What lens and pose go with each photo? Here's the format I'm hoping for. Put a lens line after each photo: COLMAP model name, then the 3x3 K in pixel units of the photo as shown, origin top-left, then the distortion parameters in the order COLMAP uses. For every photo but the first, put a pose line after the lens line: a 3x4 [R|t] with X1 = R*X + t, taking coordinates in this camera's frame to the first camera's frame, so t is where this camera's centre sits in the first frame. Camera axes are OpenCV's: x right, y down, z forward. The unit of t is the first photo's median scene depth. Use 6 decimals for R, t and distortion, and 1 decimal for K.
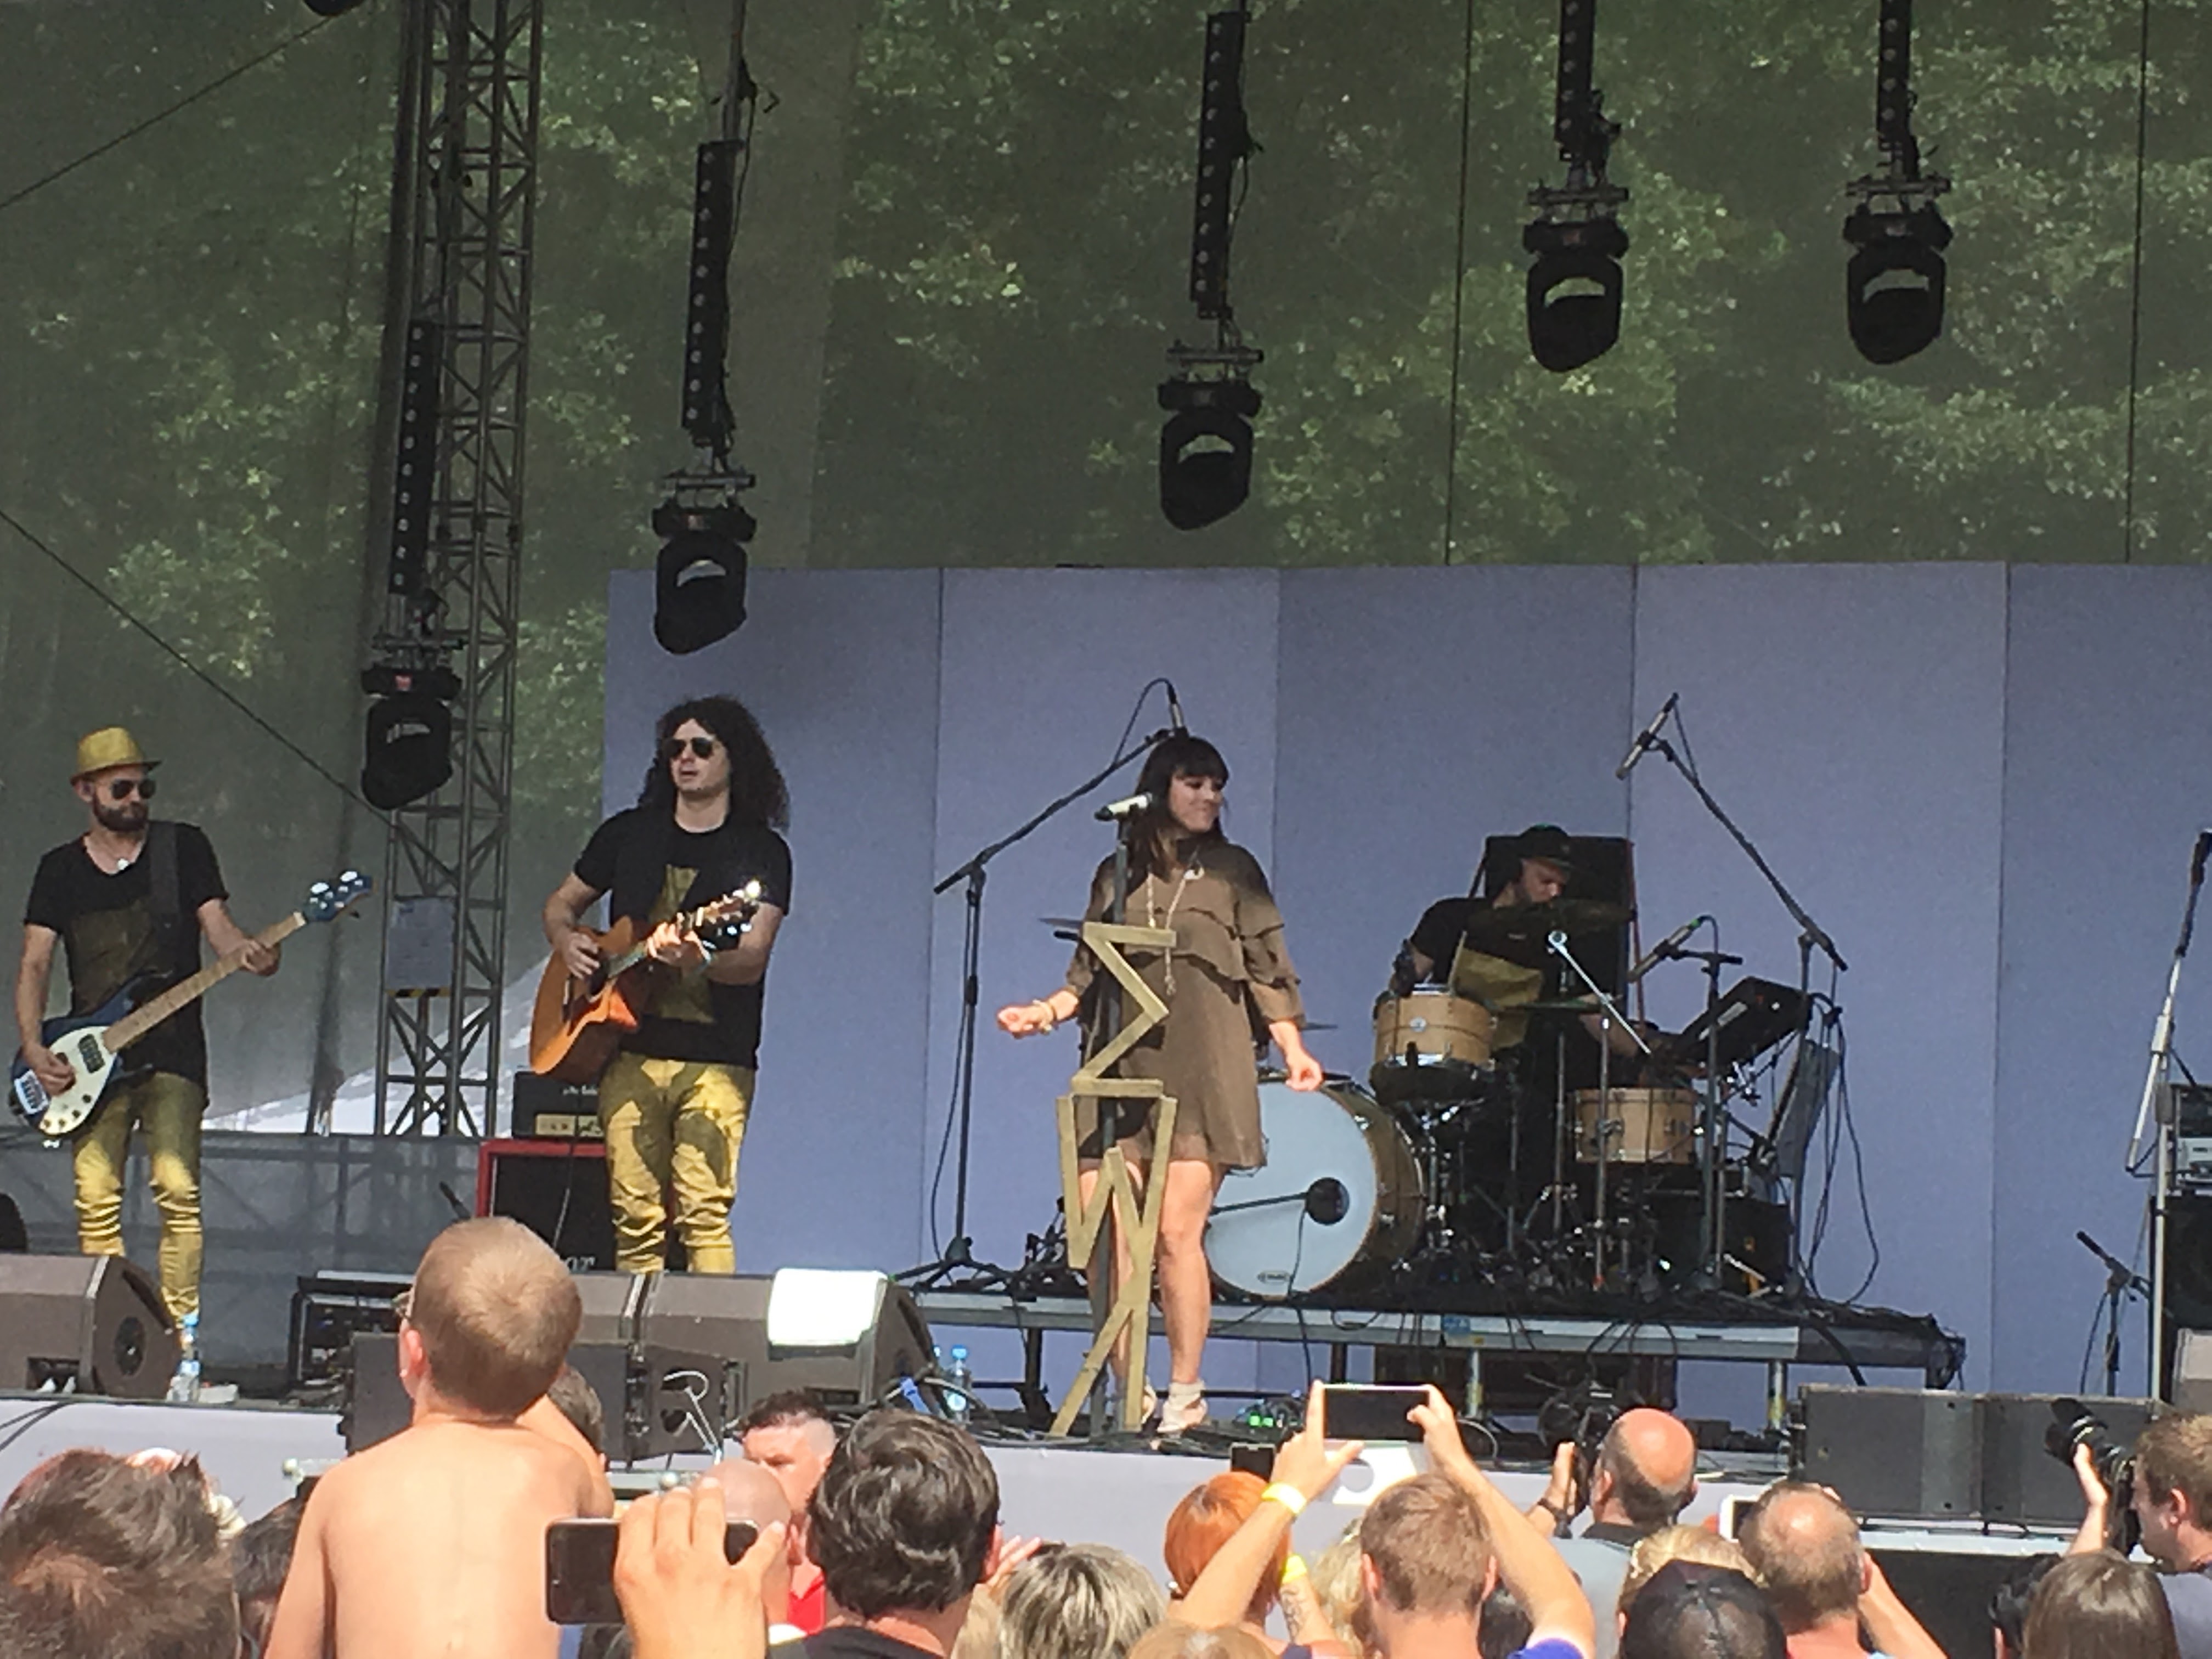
lens RADIAL K [[6375.9, 0, 1106.0], [0, 6375.9, 829.5], [0, 0, 1]] dist [0.529333, 0.077776]
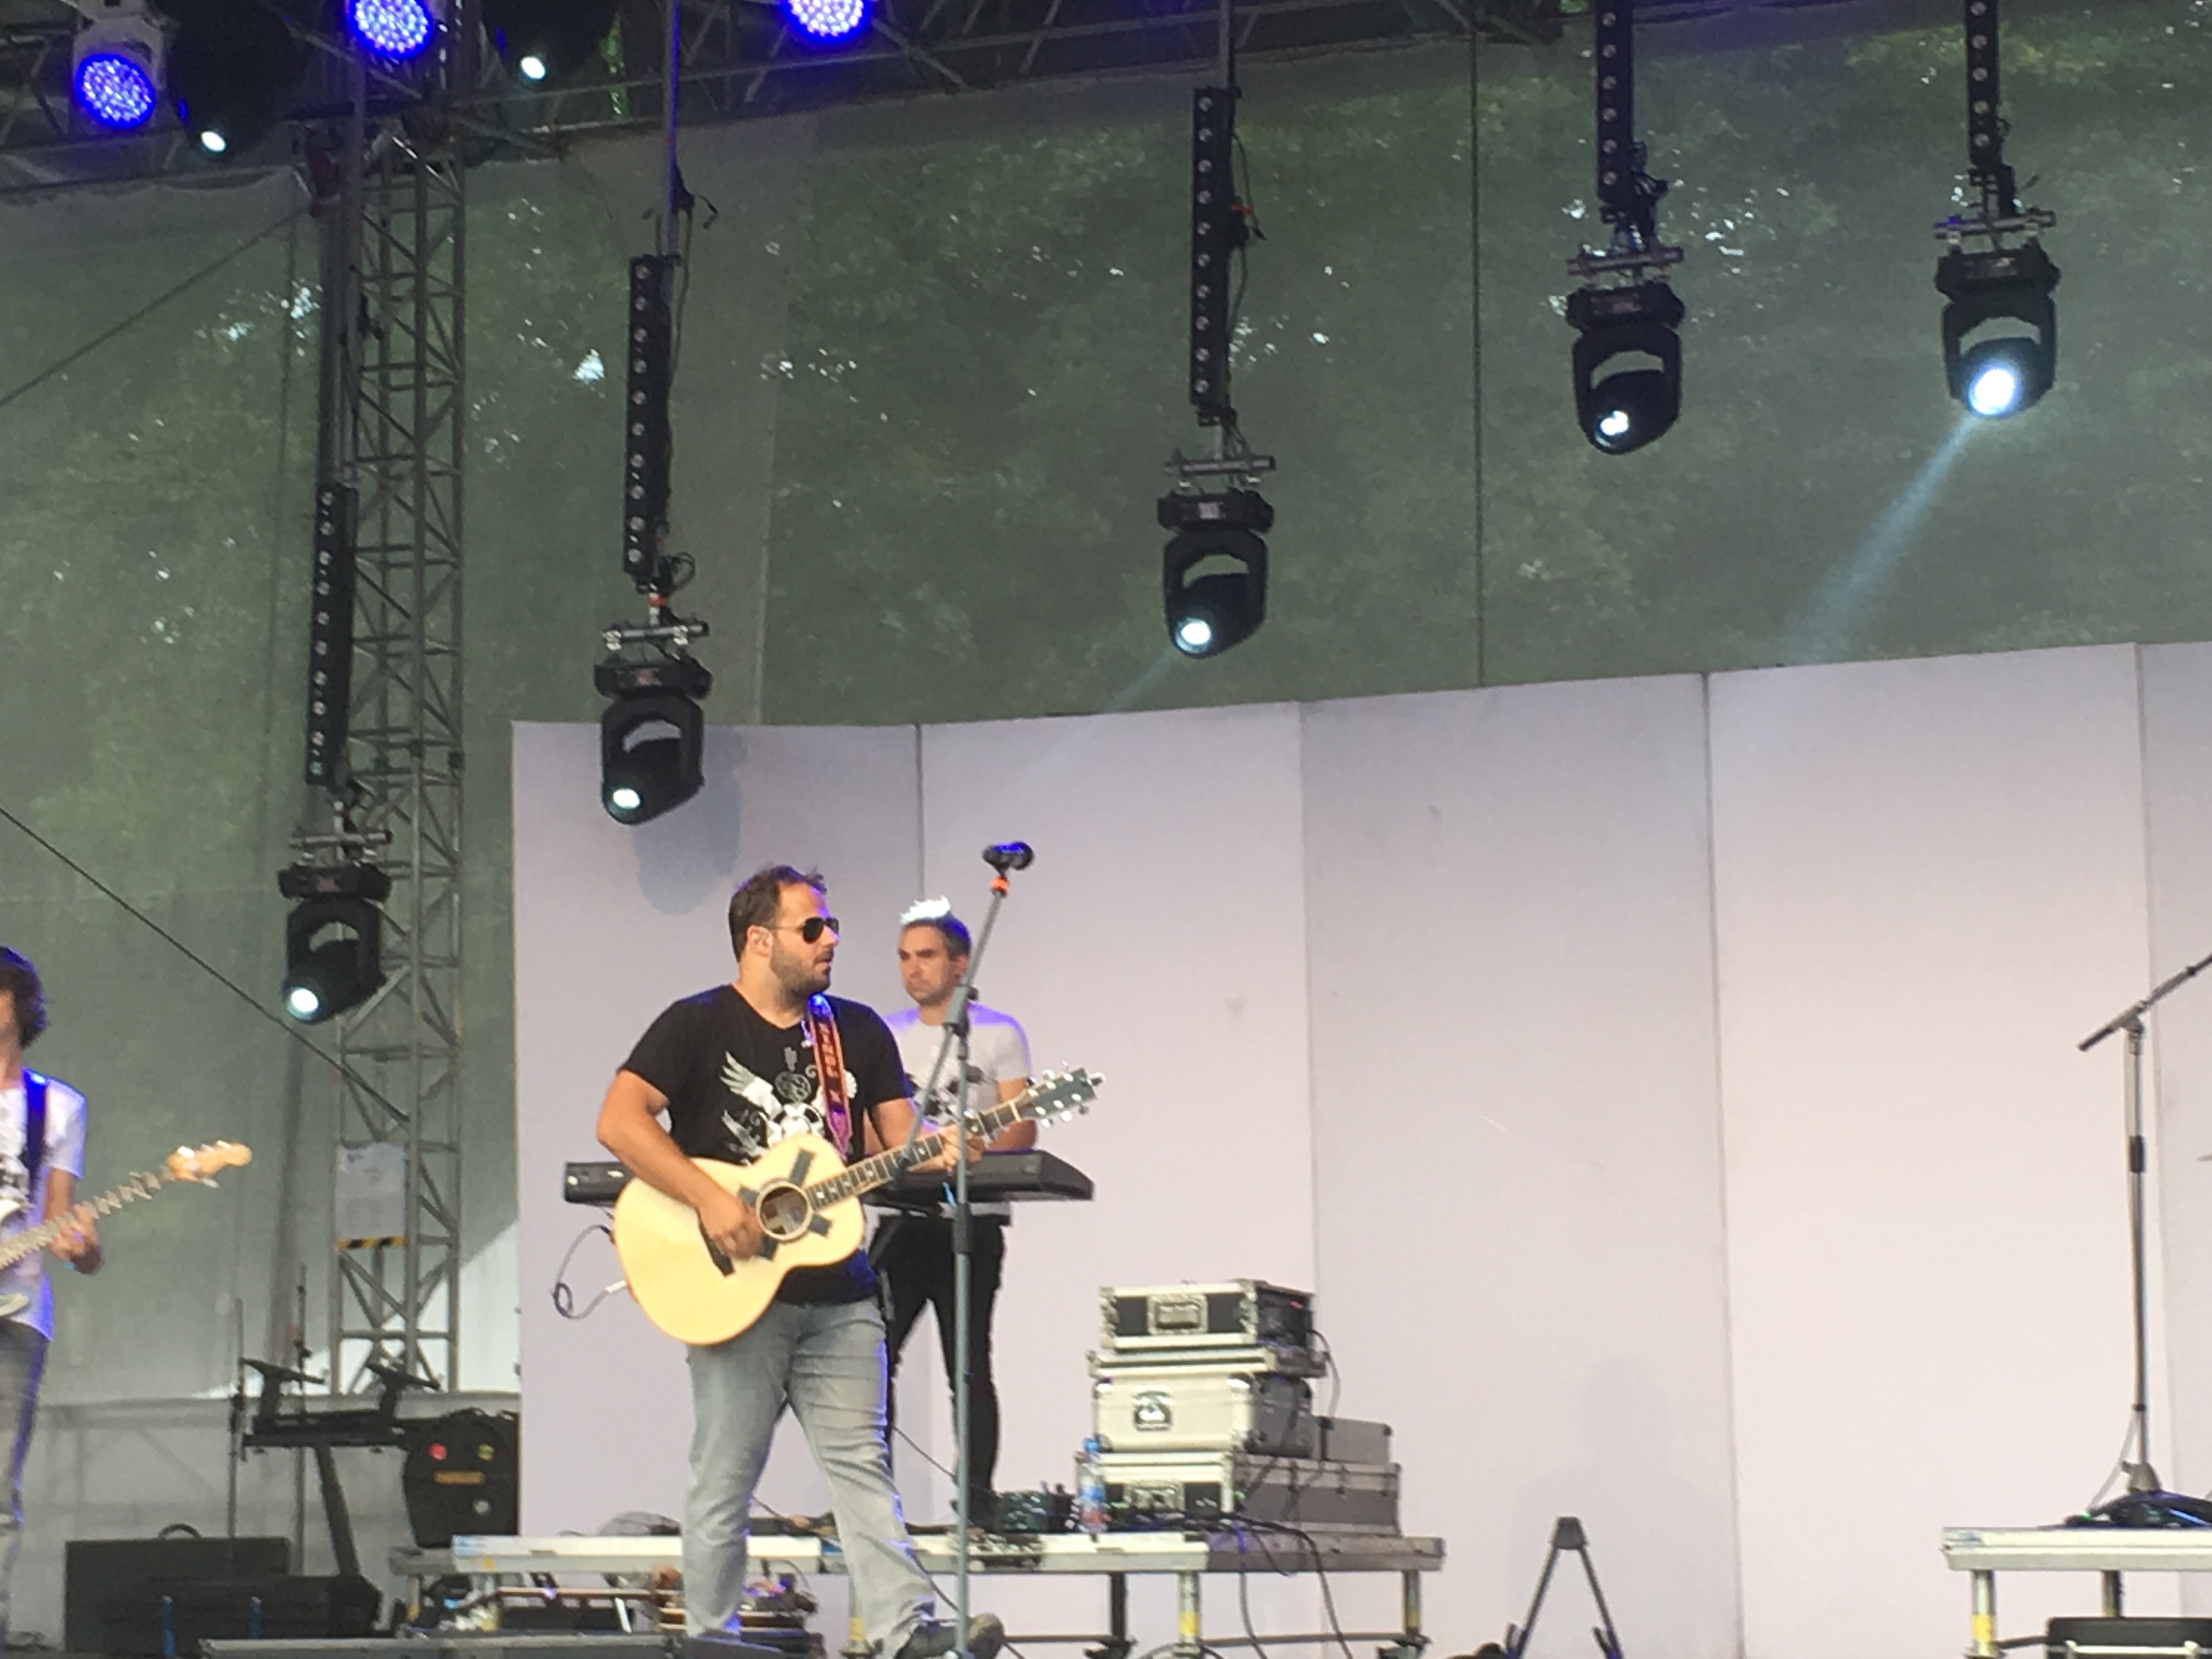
lens RADIAL K [[5033.0, 0, 1106.0], [0, 5033.0, 829.5], [0, 0, 1]] dist [0.076130, 0.401740]
pose [[0.998464, -0.046561, 0.030018, -0.018365], [0.048305, 0.997012, -0.060276, 0.014865], [-0.027121, 0.061633, 0.997730, 0.251480]]
